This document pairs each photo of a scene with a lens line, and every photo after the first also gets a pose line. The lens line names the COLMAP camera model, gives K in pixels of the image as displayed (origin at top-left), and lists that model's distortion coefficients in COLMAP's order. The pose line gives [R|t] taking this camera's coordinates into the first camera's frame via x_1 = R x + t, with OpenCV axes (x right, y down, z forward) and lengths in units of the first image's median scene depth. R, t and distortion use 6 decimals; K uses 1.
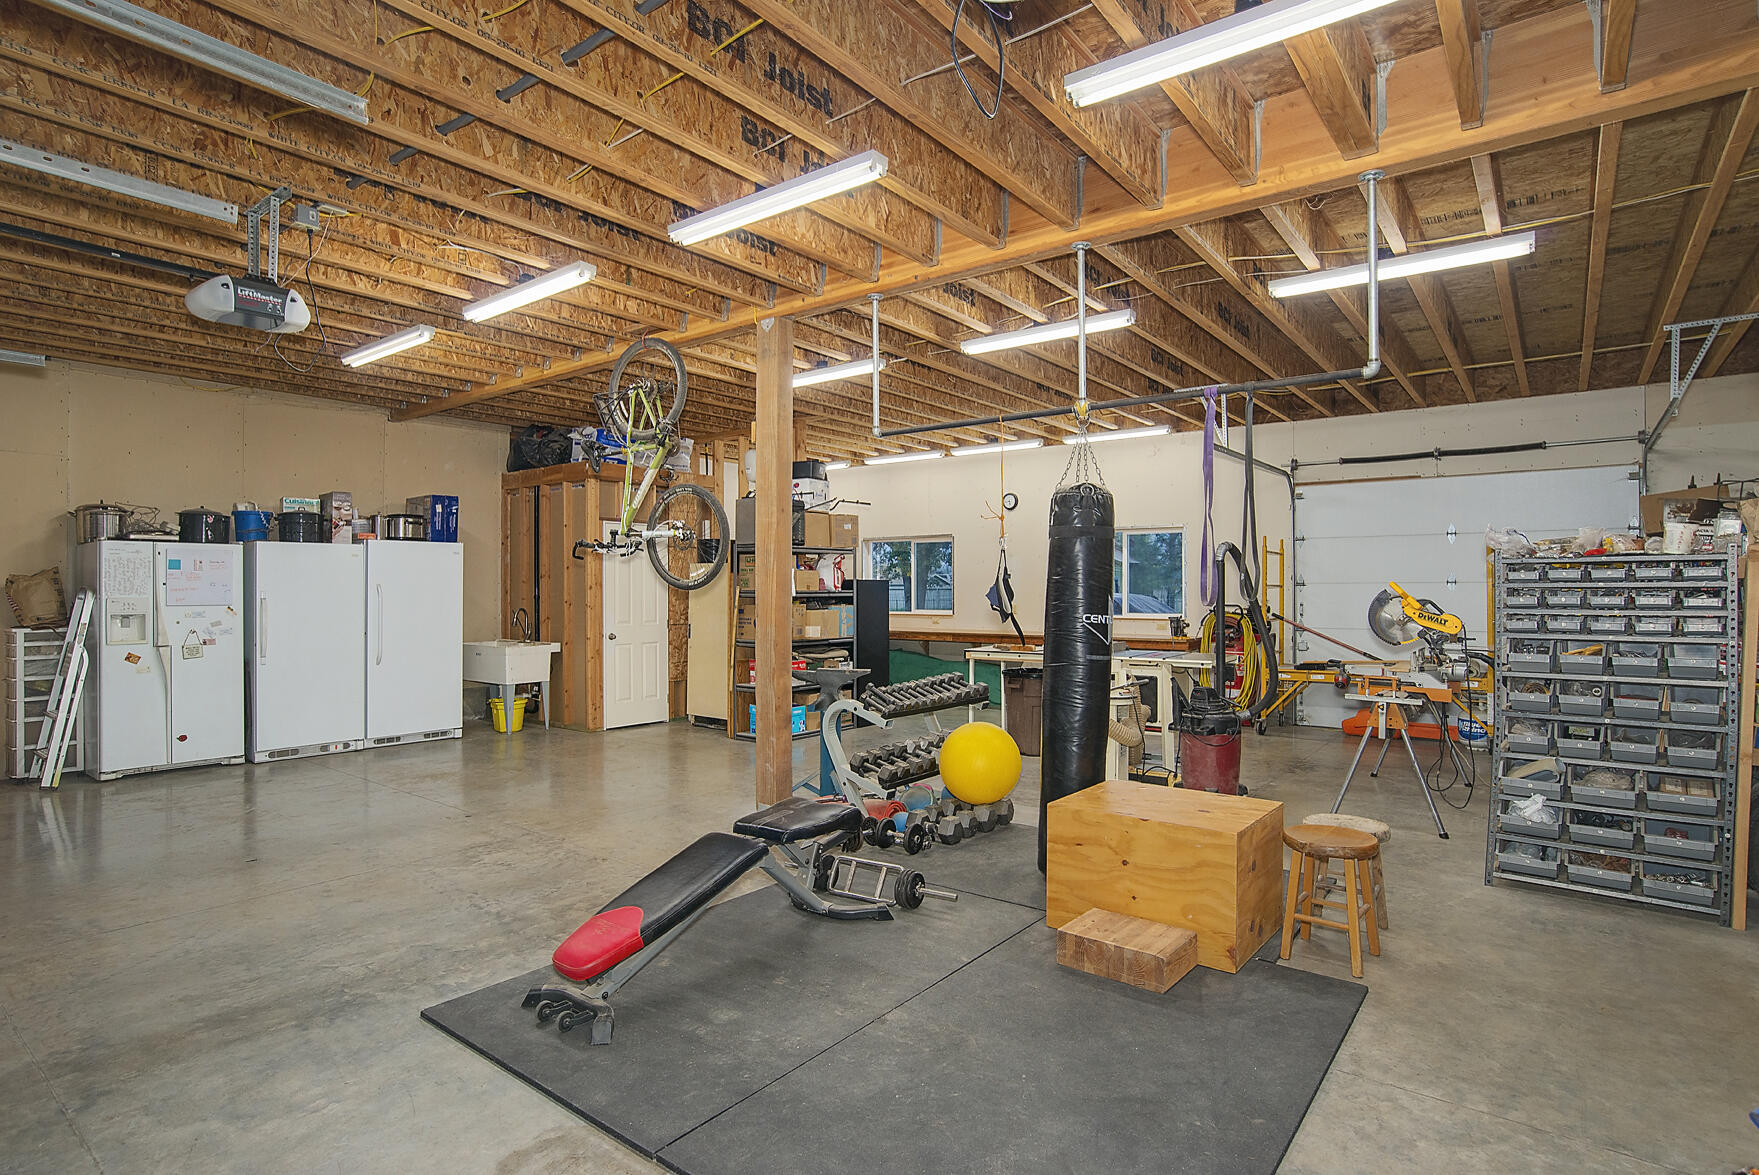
lens RADIAL K [[909.7, 0, 878.1], [0, 909.7, 589.3], [0, 0, 1]] dist [-0.001302, -0.000088]
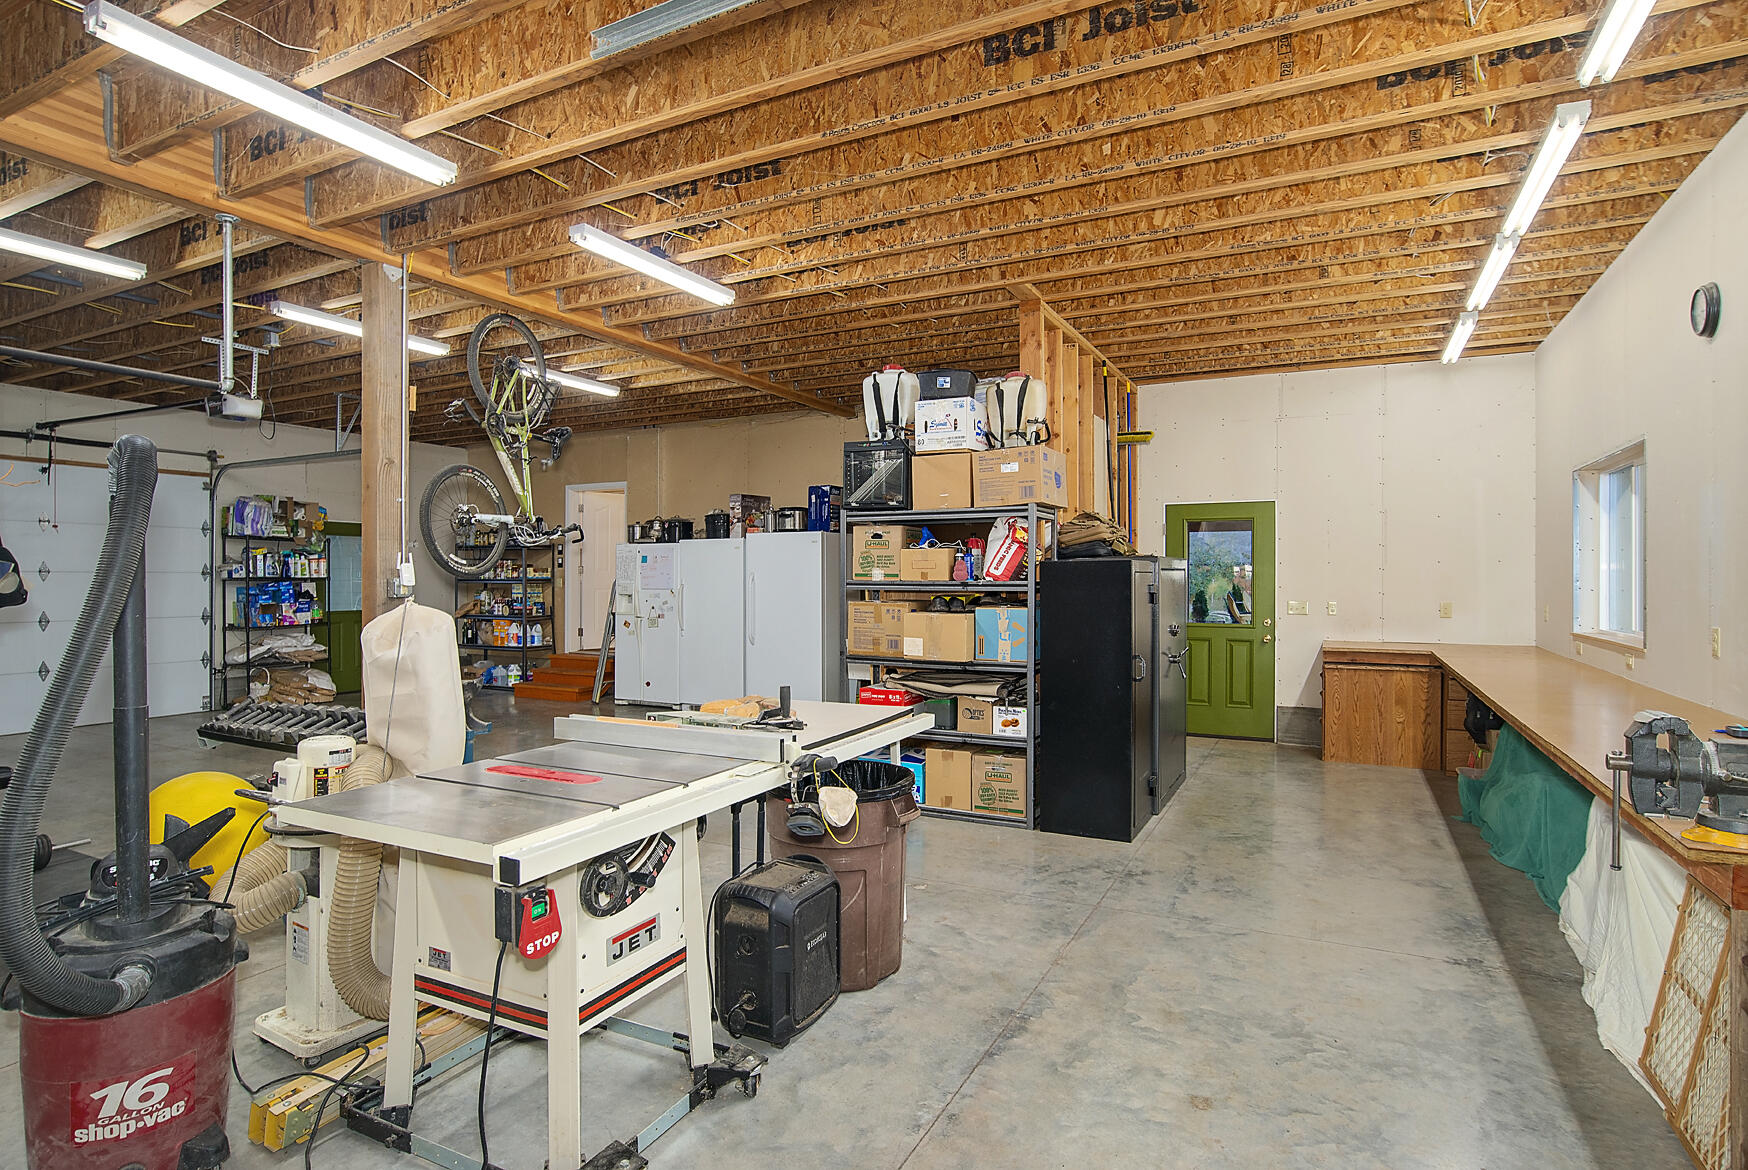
lens RADIAL K [[904.0, 0, 875.0], [0, 904.0, 578.9], [0, 0, 1]] dist [-0.001302, -0.000088]
pose [[0.194891, 0.004821, -0.980813, 0.524261], [-0.000066, 0.999988, 0.004903, -0.002938], [0.980825, -0.000891, 0.194889, 0.849619]]
